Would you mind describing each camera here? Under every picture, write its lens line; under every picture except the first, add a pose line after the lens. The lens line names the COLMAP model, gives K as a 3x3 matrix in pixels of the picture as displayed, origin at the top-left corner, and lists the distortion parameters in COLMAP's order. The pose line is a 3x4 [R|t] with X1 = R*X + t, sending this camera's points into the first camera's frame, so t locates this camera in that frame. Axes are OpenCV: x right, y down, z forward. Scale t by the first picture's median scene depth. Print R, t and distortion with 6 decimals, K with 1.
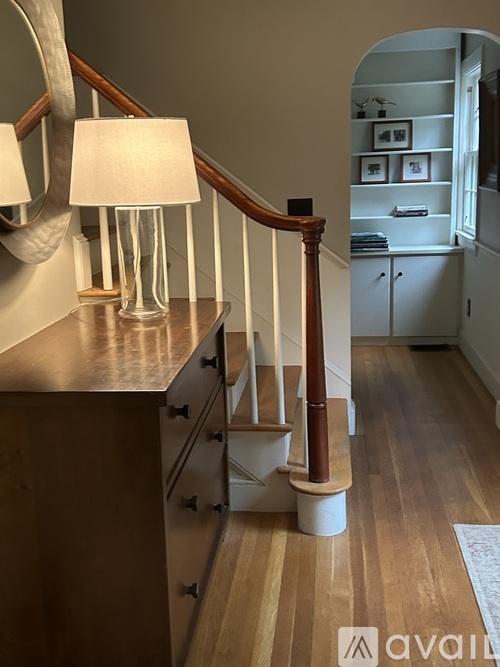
lens RADIAL K [[772.0, 0, 244.5], [0, 772.0, 331.6], [0, 0, 1]] dist [0.149318, 0.000000]
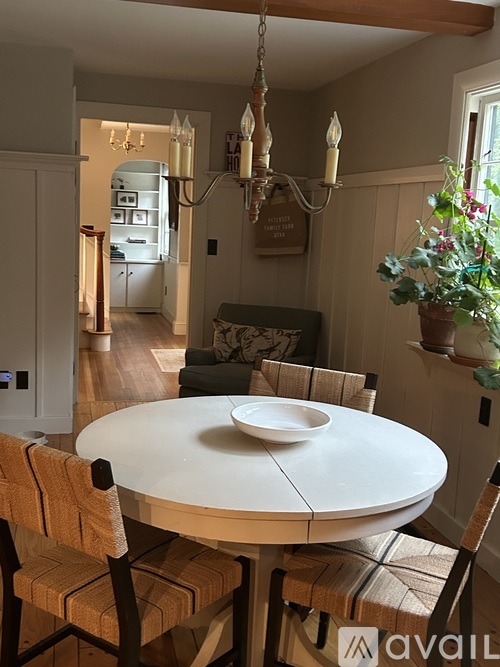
lens RADIAL K [[766.9, 0, 248.7], [0, 766.9, 337.2], [0, 0, 1]] dist [0.005696, 0.000000]
pose [[0.939098, 0.021691, 0.342963, -0.158738], [-0.003647, 0.998579, -0.053169, 0.172446], [-0.343629, 0.048680, 0.937843, -0.791503]]
